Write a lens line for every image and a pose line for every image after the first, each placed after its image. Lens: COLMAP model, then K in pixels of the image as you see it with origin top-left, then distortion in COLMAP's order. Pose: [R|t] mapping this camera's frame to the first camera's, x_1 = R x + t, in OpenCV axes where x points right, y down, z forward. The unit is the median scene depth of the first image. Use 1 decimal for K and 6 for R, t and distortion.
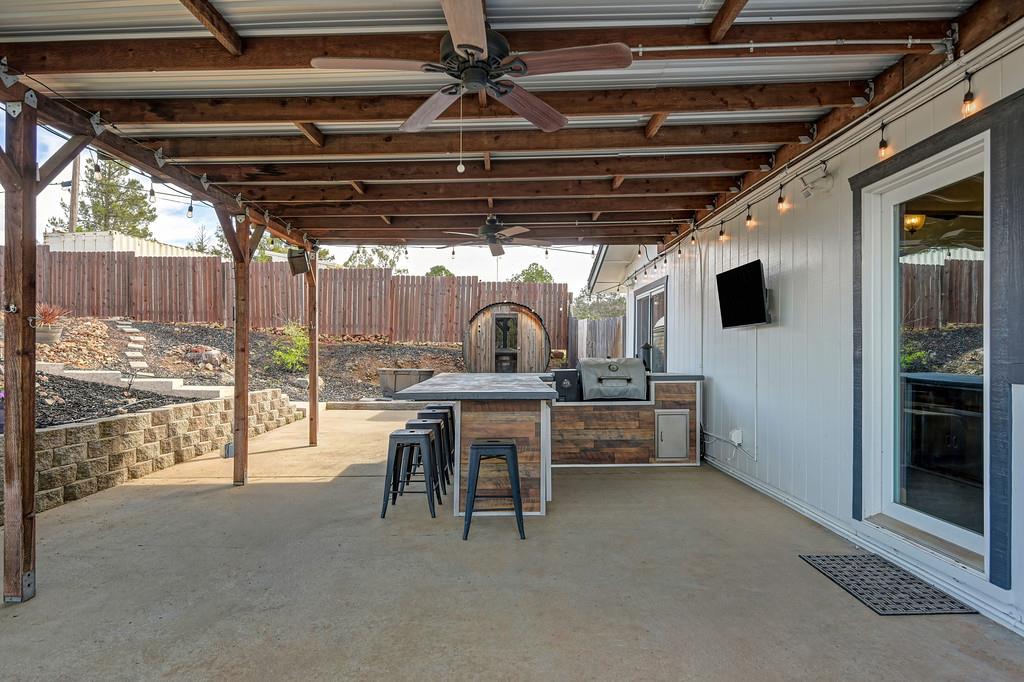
lens RADIAL K [[580.2, 0, 512.0], [0, 580.2, 341.0], [0, 0, 1]] dist [-0.006934, -0.003119]
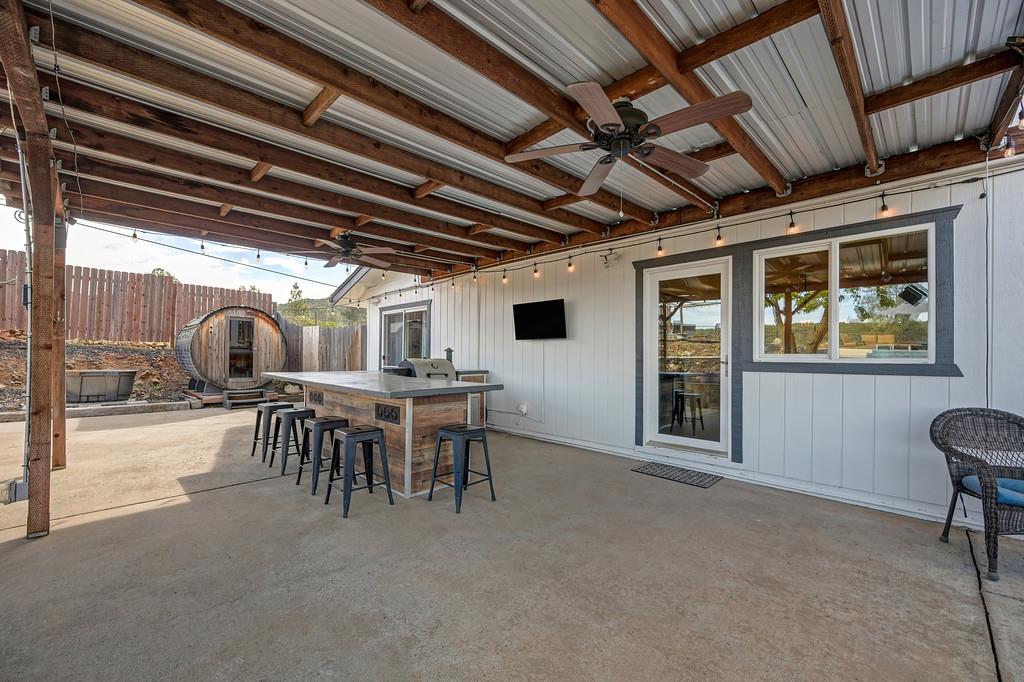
lens RADIAL K [[408.2, 0, 510.5], [0, 408.2, 345.4], [0, 0, 1]] dist [-0.000864, -0.000235]
pose [[0.713118, 0.022329, 0.700688, -0.490769], [-0.022024, 0.999713, -0.009443, 0.005206], [-0.700698, -0.008699, 0.713405, 0.274574]]
